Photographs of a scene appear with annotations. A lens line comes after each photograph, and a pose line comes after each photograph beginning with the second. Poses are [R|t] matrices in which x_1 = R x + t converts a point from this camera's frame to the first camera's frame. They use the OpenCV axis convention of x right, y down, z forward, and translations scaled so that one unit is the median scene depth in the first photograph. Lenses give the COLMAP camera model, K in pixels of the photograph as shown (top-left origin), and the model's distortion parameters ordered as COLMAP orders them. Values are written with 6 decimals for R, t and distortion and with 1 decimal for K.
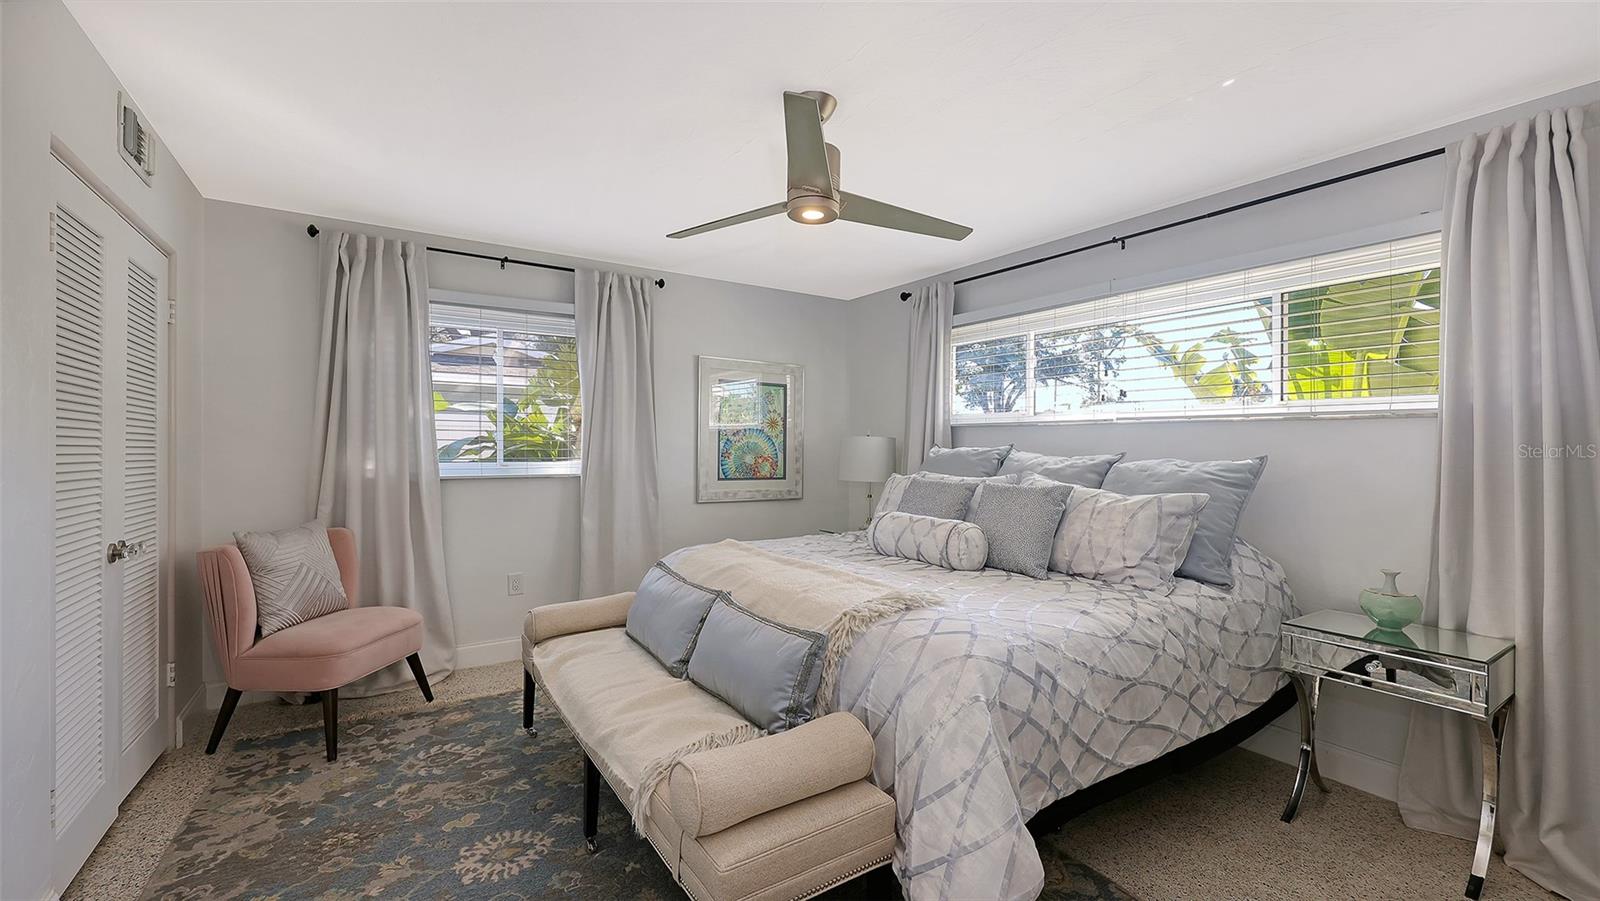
lens RADIAL K [[645.4, 0, 797.8], [0, 645.4, 447.3], [0, 0, 1]] dist [0.001735, 0.000012]
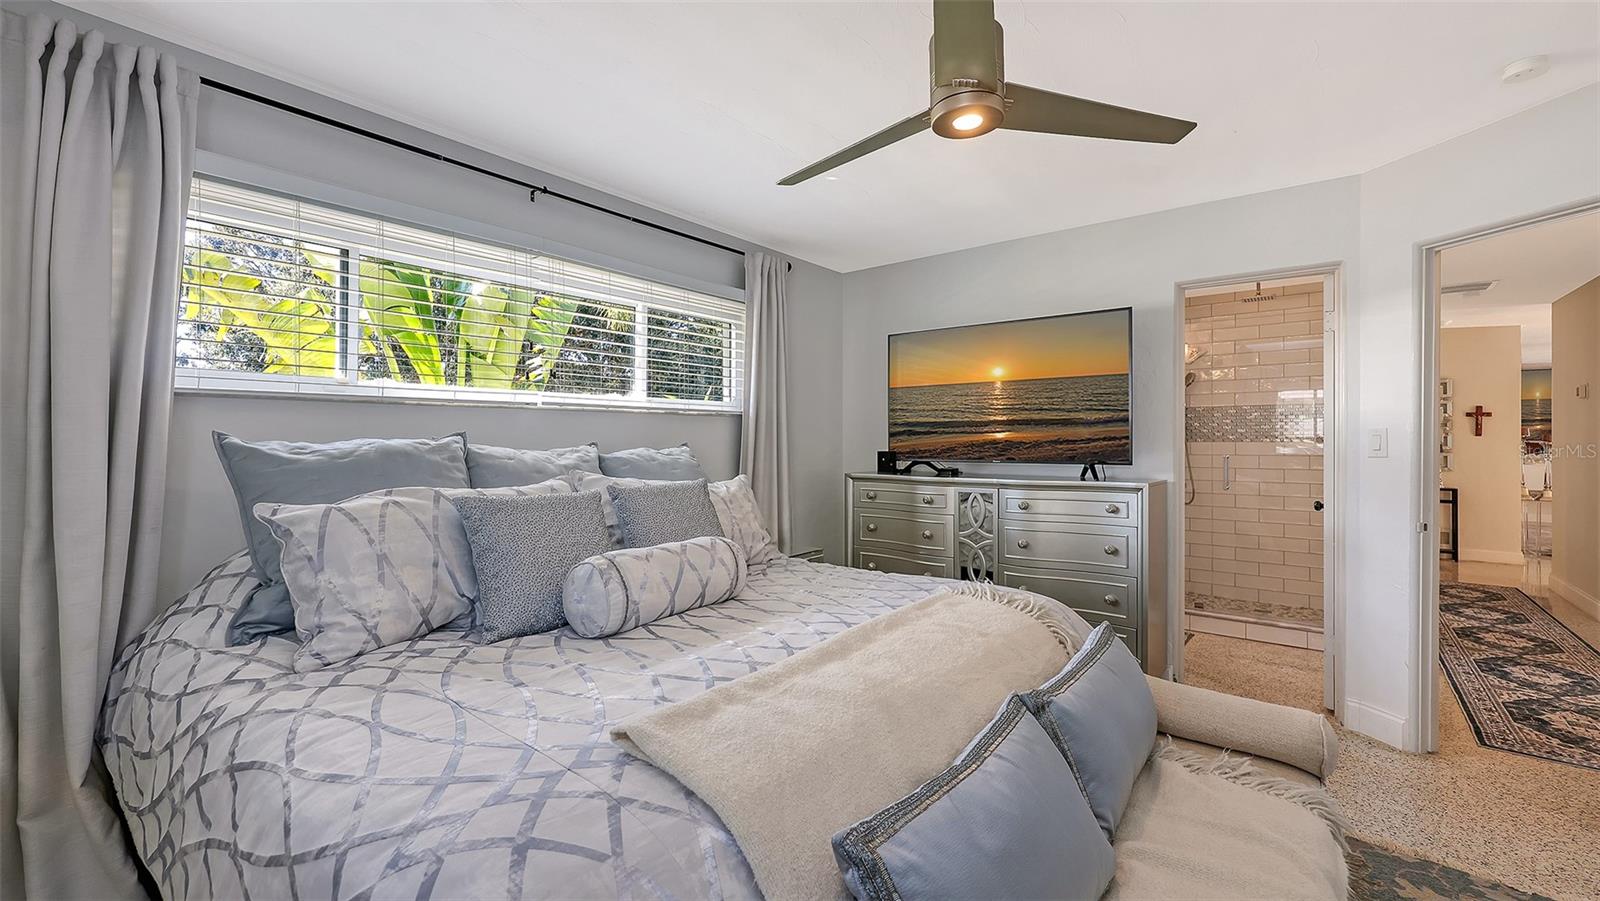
lens RADIAL K [[645.4, 0, 797.8], [0, 645.4, 442.4], [0, 0, 1]] dist [0.001735, 0.000012]
pose [[-0.295018, -0.022931, 0.955217, -0.470136], [-0.005028, 0.999735, 0.022447, -0.014572], [-0.955479, 0.001820, -0.295055, 1.045422]]
